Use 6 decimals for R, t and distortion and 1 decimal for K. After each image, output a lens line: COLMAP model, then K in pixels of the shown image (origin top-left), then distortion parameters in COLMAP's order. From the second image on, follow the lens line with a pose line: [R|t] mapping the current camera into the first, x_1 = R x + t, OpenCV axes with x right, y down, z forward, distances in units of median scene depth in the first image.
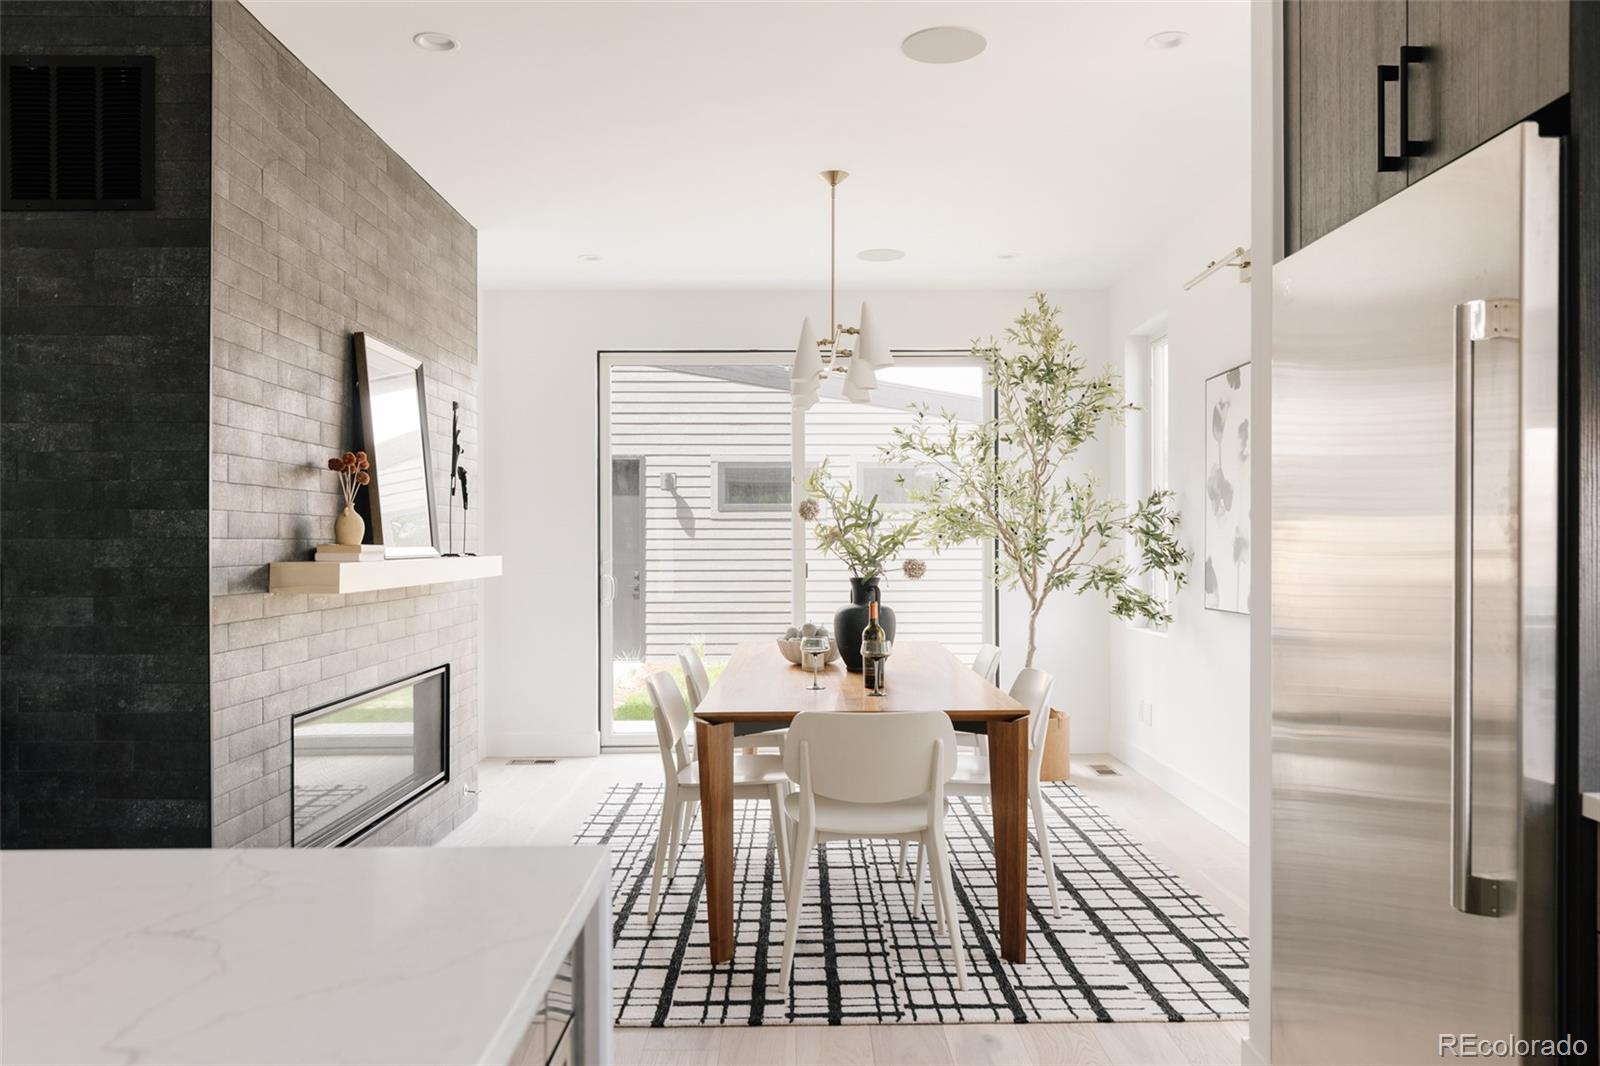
lens RADIAL K [[1149.6, 0, 818.3], [0, 1149.6, 542.7], [0, 0, 1]] dist [0.002582, -0.001667]
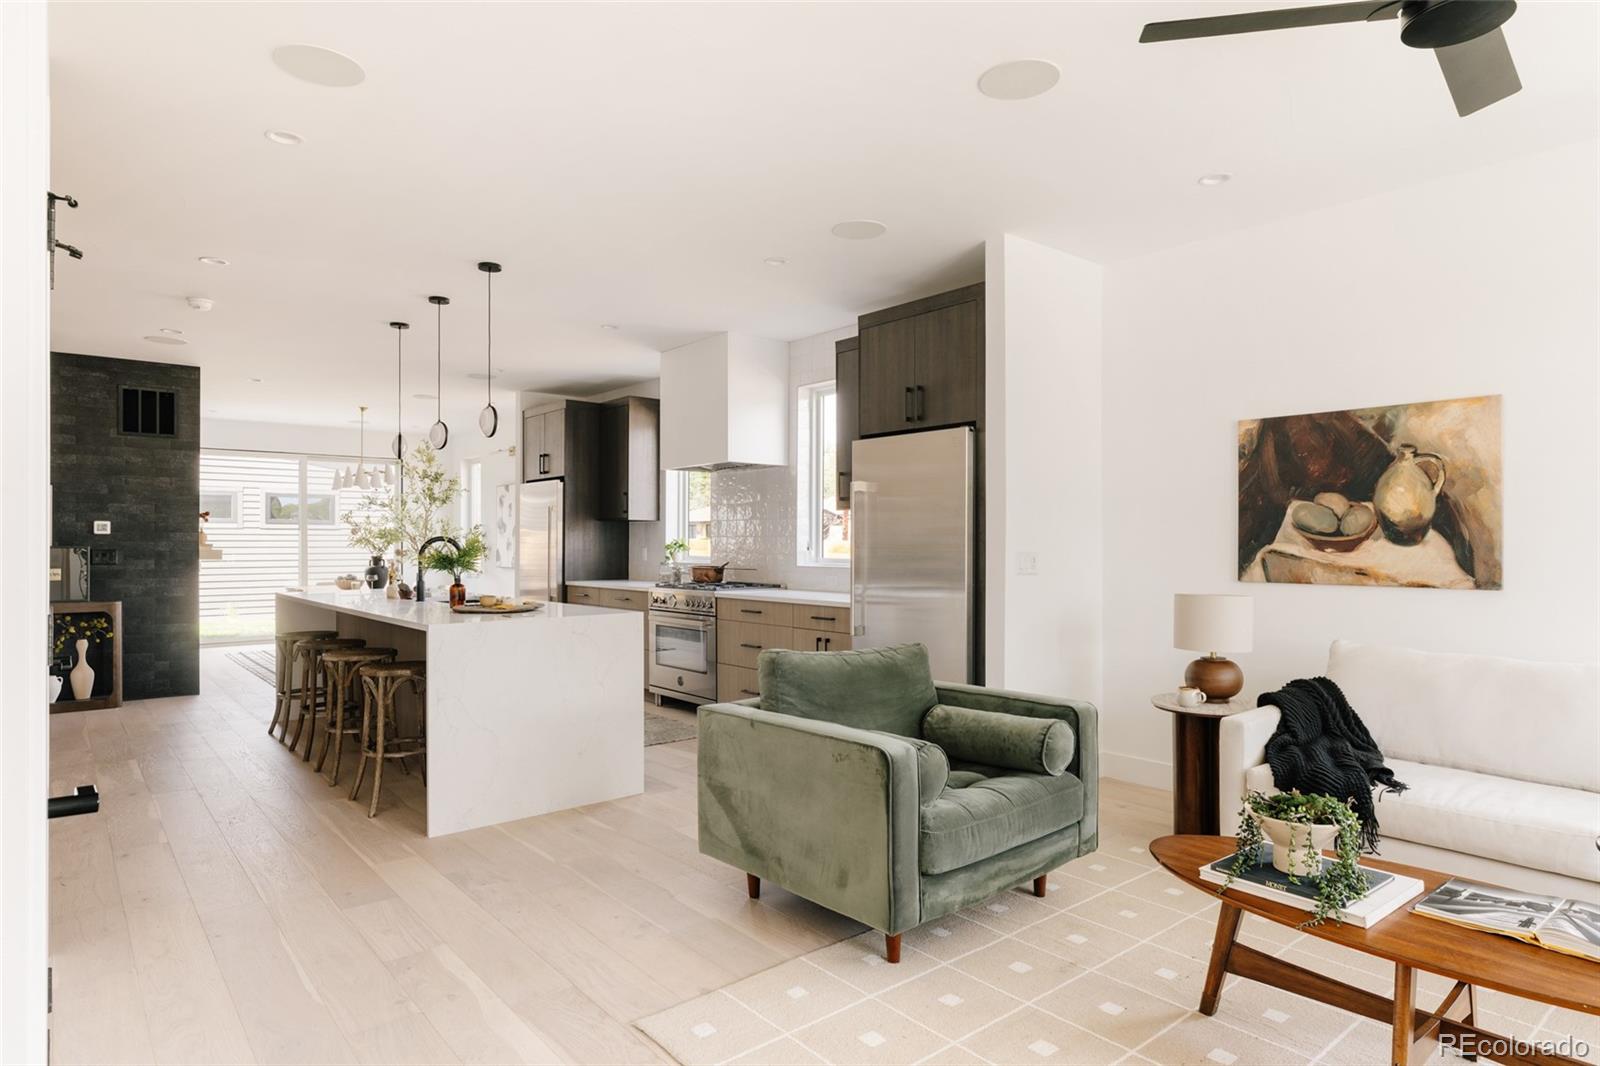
lens RADIAL K [[906.7, 0, 804.3], [0, 906.7, 540.6], [0, 0, 1]] dist [0.000425, -0.001080]
pose [[0.776766, 0.004311, 0.629775, -0.622533], [-0.001897, 0.999988, -0.004505, 0.001321], [-0.629787, 0.002305, 0.776765, -1.568566]]
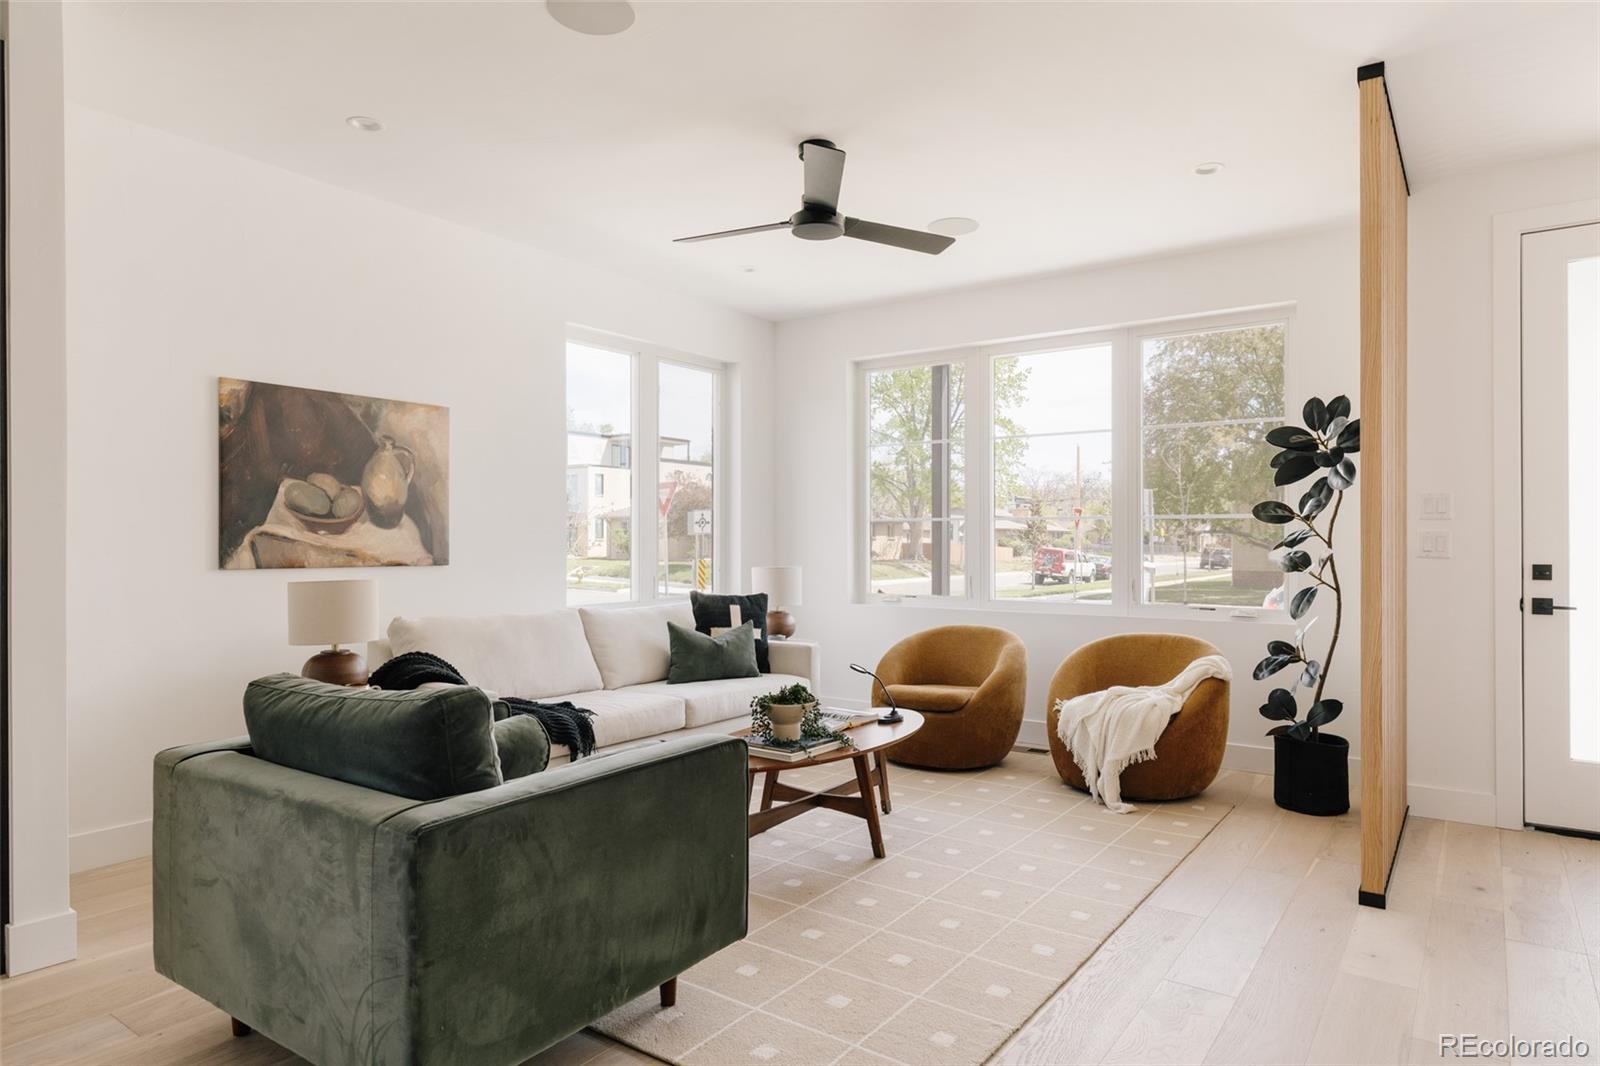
lens RADIAL K [[952.1, 0, 817.6], [0, 952.1, 537.3], [0, 0, 1]] dist [0.006404, 0.000603]
pose [[-0.810326, 0.005213, 0.585957, -0.575471], [0.001809, 0.999978, -0.006395, 0.019739], [-0.585977, -0.004122, -0.810317, -0.609220]]
